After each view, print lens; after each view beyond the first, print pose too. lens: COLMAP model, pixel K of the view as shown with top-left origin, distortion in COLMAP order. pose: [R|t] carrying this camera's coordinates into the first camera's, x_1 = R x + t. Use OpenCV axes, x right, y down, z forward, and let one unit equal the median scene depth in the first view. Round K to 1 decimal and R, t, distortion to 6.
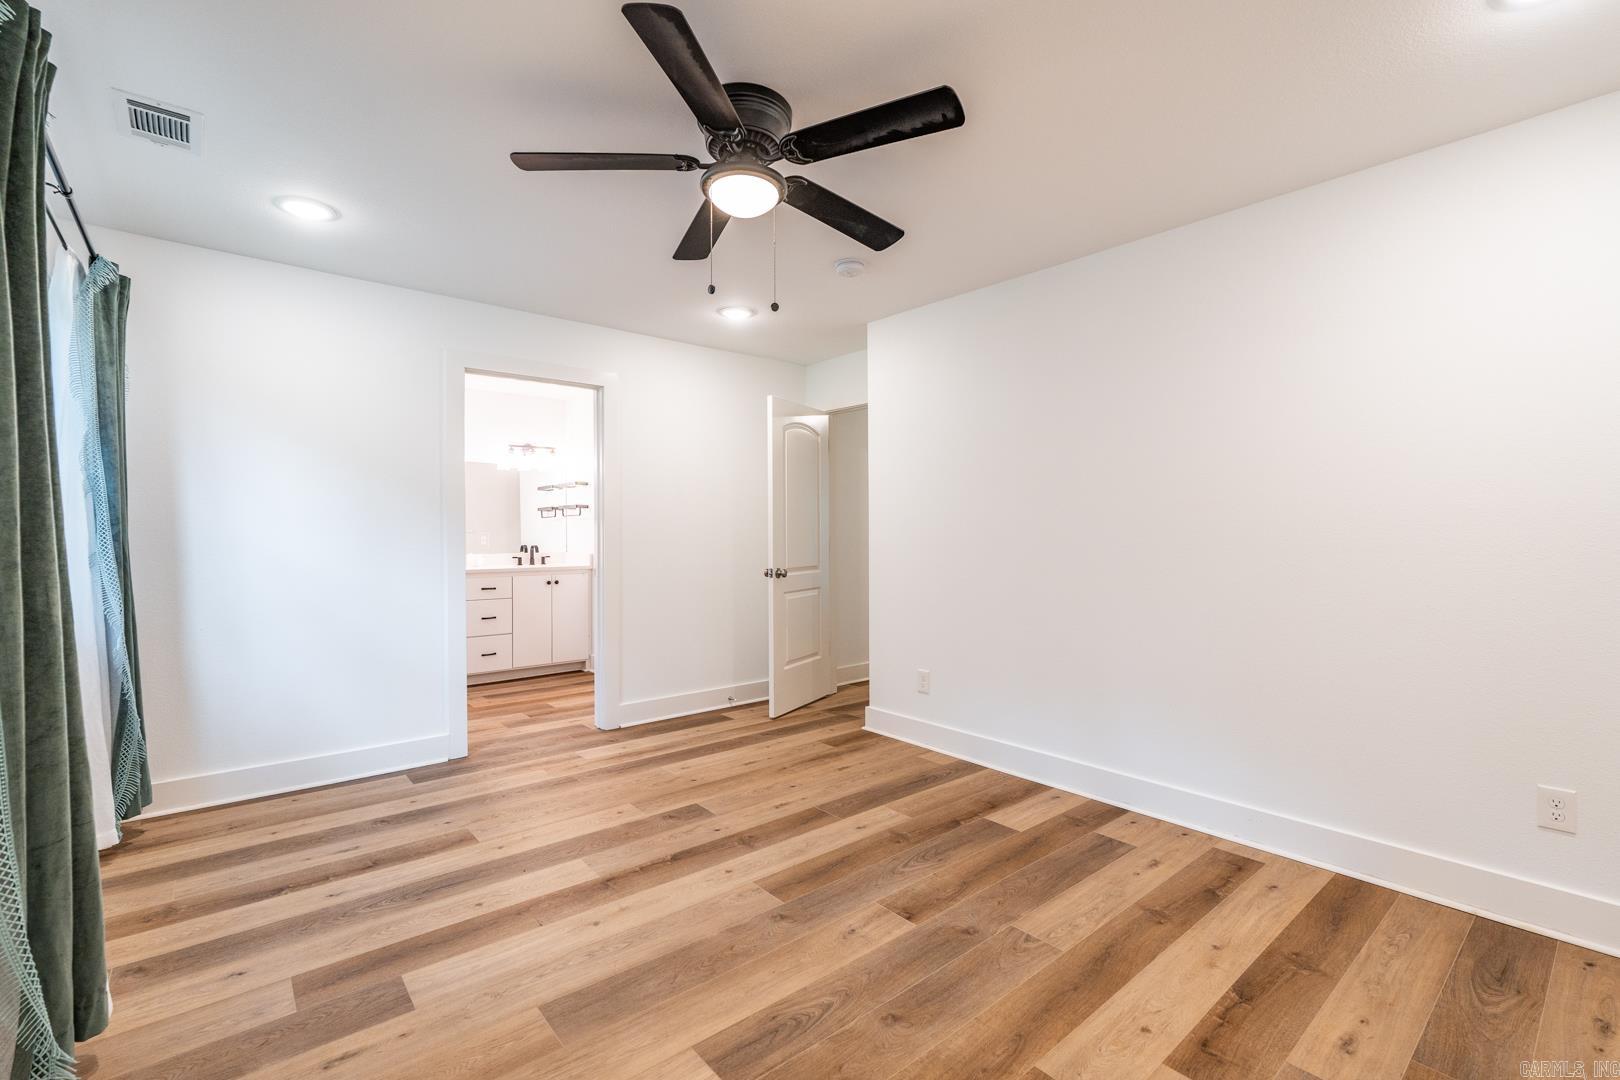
lens RADIAL K [[710.5, 0, 807.6], [0, 710.5, 540.1], [0, 0, 1]] dist [-0.006264, 0.000499]
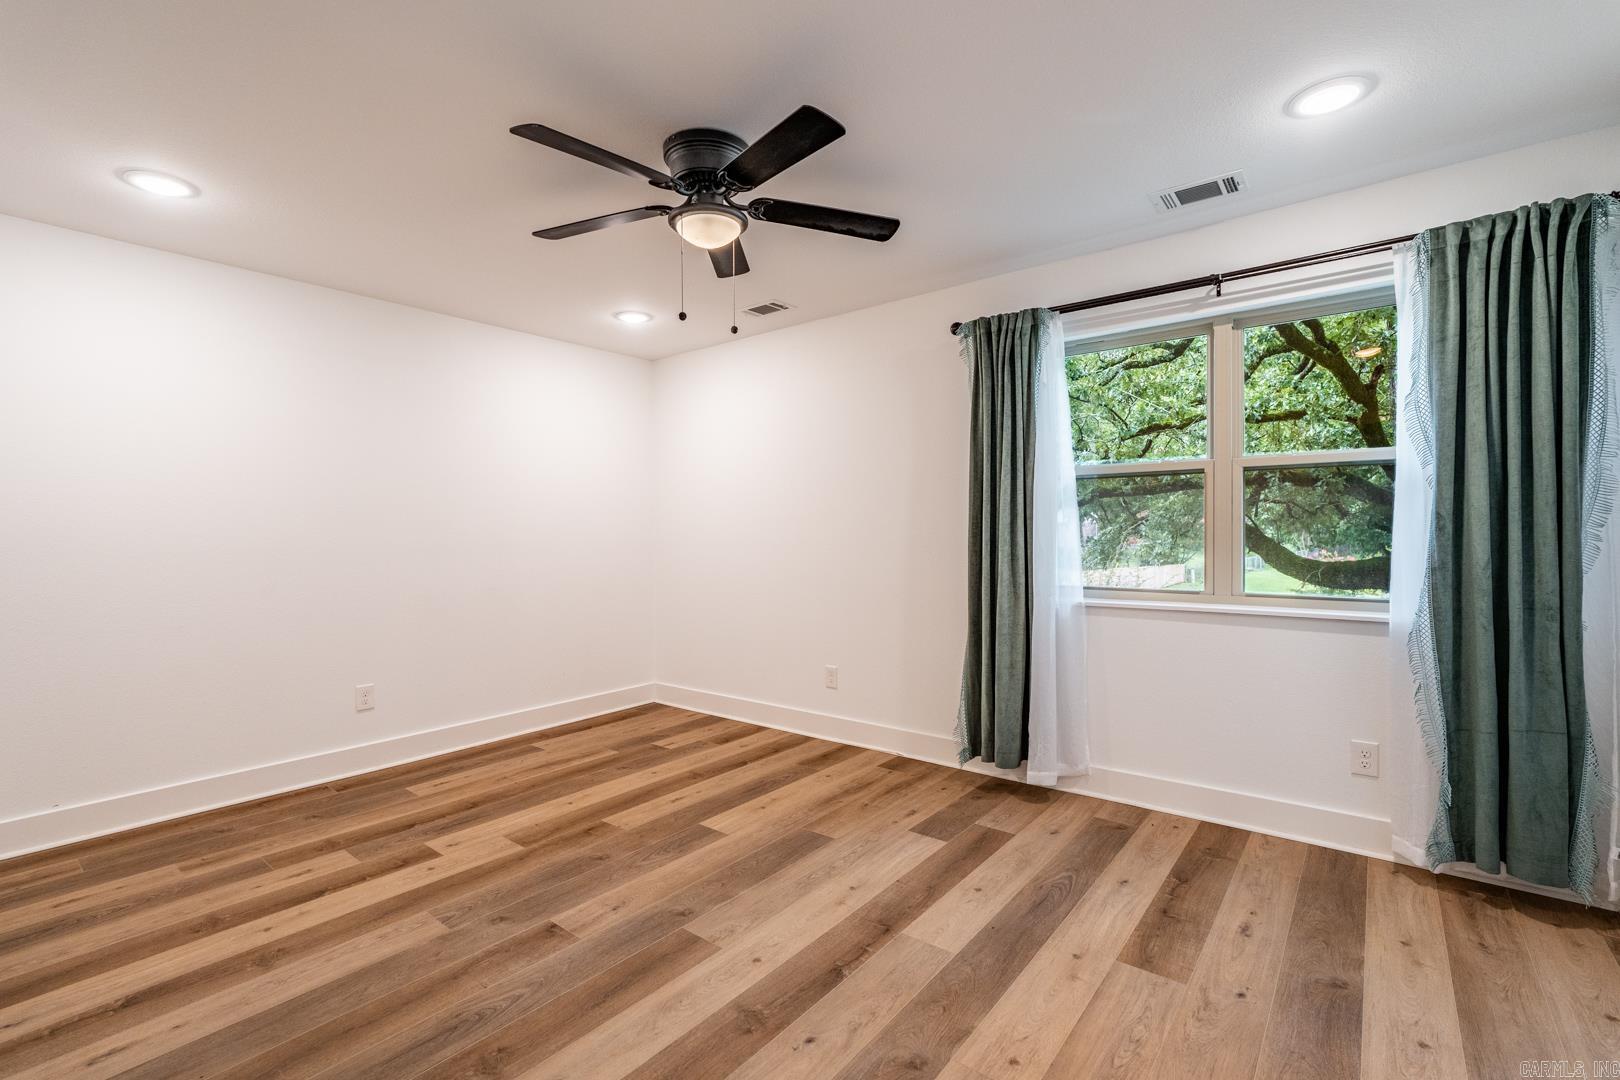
lens RADIAL K [[710.5, 0, 807.6], [0, 710.5, 540.1], [0, 0, 1]] dist [-0.006264, 0.000499]
pose [[-0.981084, 0.011255, -0.193257, -0.021062], [0.007741, 0.999791, 0.018930, -0.023573], [0.193429, 0.017076, -0.980966, 2.034615]]
